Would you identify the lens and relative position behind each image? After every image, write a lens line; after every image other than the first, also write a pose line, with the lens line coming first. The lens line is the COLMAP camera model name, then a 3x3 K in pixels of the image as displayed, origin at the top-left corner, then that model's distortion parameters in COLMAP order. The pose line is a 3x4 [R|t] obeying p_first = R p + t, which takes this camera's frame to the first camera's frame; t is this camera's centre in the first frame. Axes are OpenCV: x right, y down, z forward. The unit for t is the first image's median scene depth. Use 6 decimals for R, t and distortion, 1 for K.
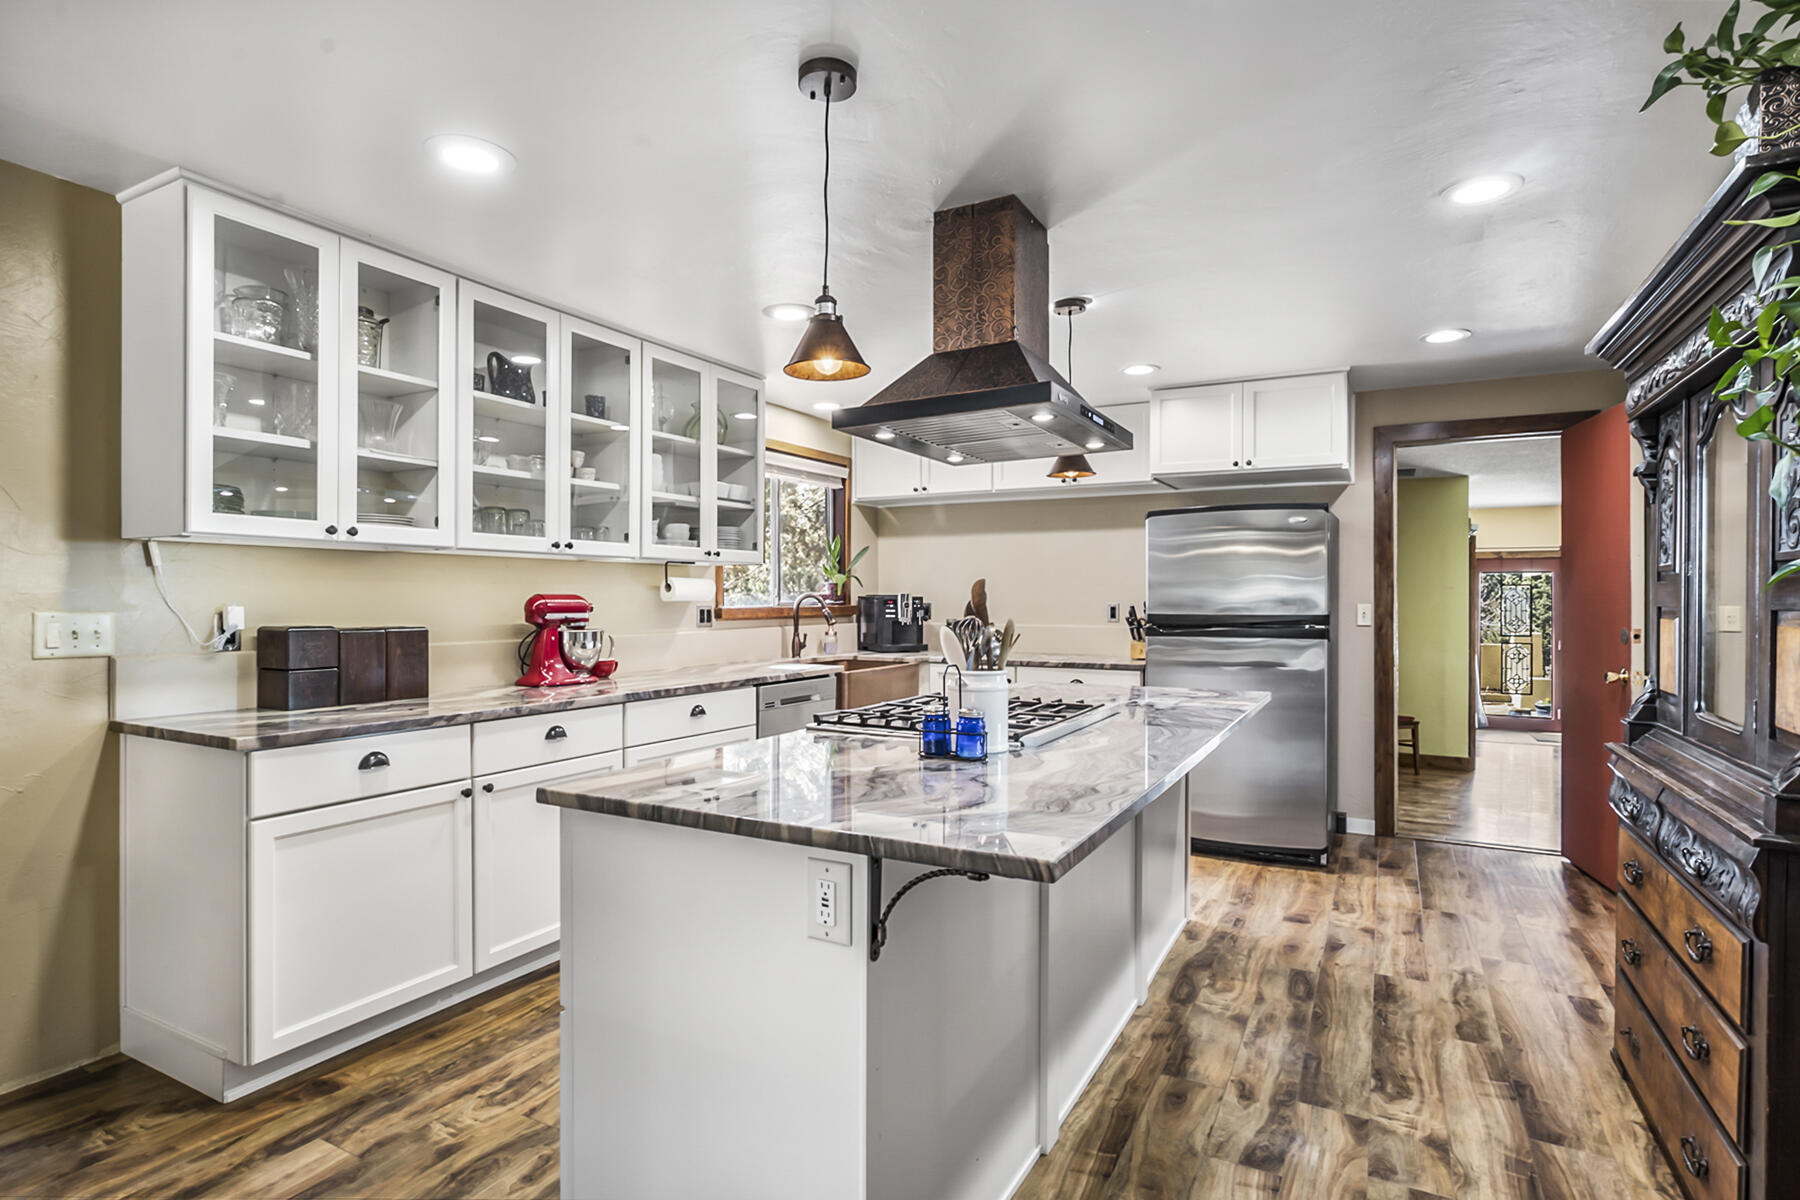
lens RADIAL K [[911.1, 0, 927.0], [0, 911.1, 617.7], [0, 0, 1]] dist [-0.016792, 0.007019]
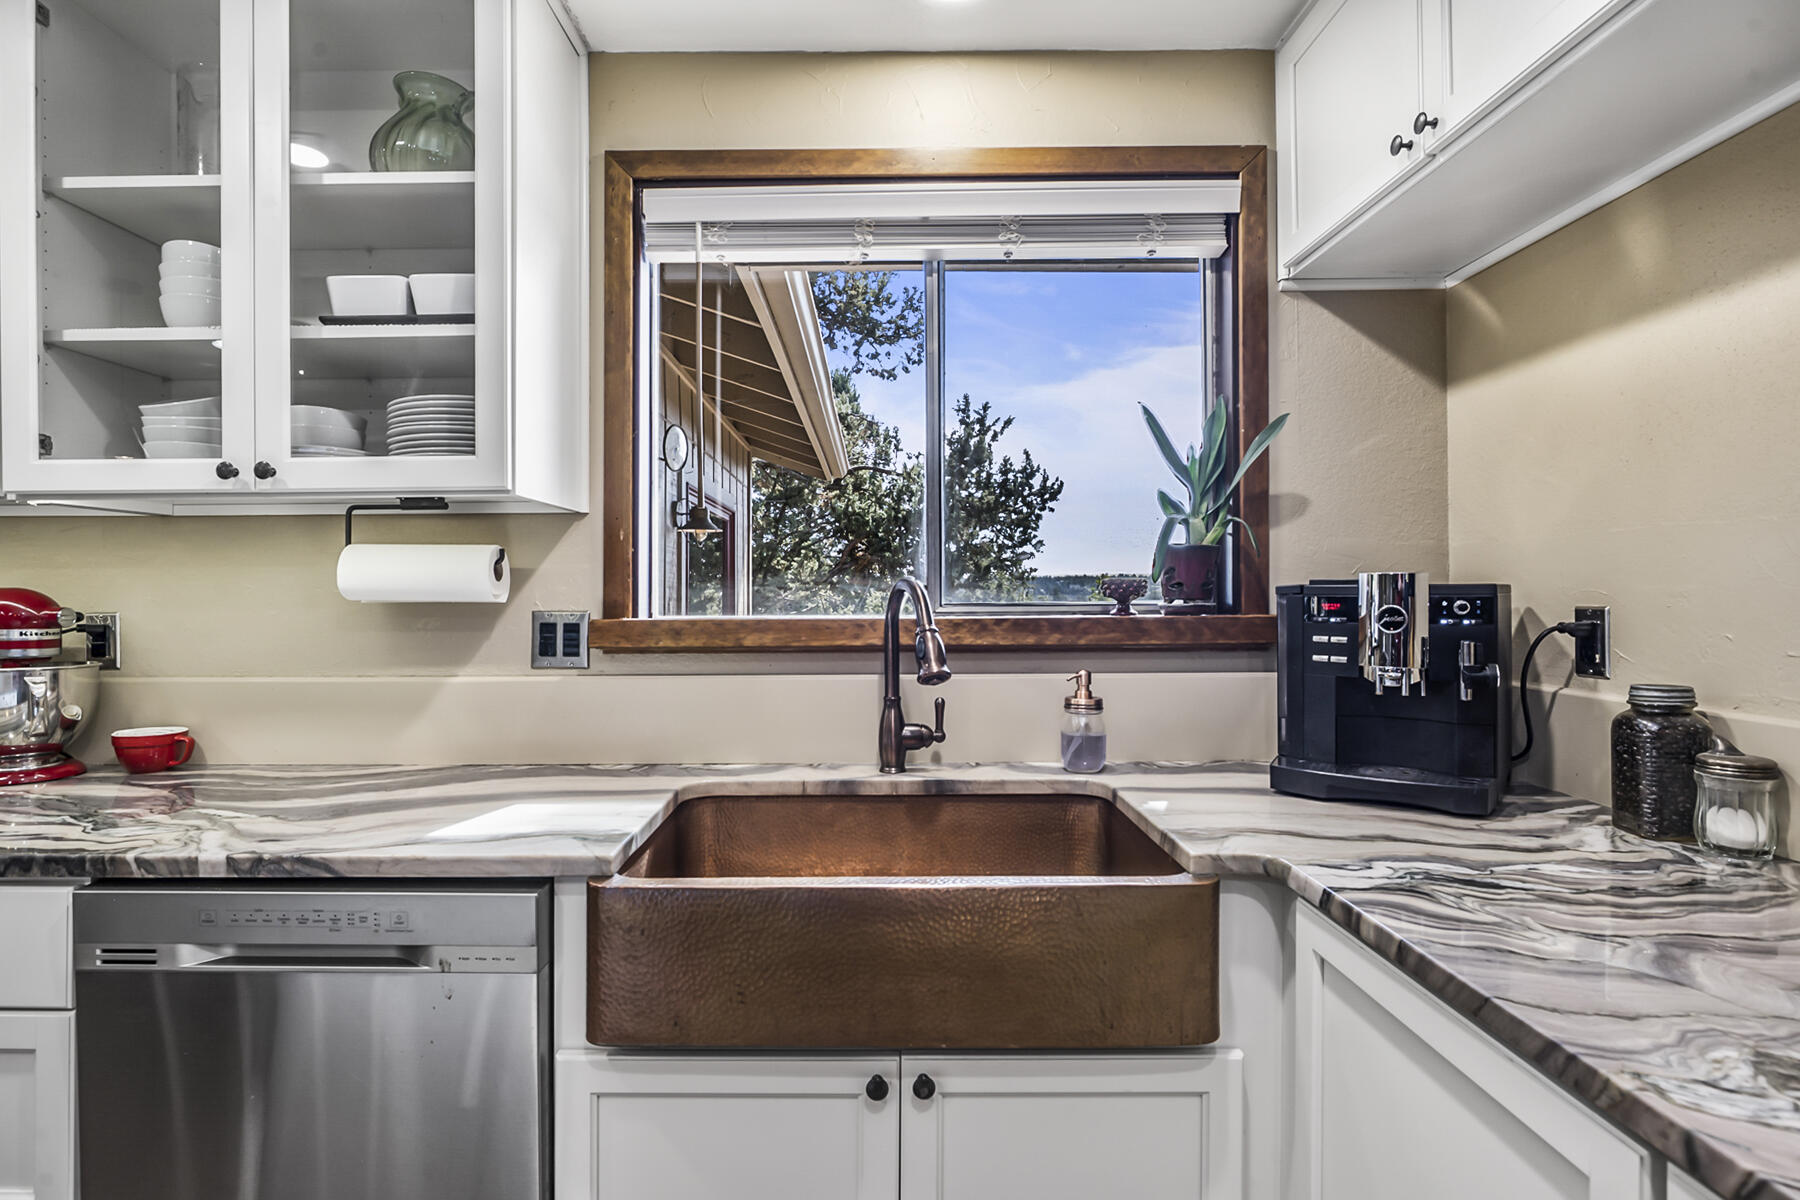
lens RADIAL K [[911.1, 0, 871.2], [0, 911.1, 589.8], [0, 0, 1]] dist [-0.016792, 0.007019]
pose [[0.442956, 0.000727, -0.896543, 0.149262], [-0.015657, 0.999853, -0.006925, -0.019664], [0.896407, 0.017104, 0.442902, 0.814163]]
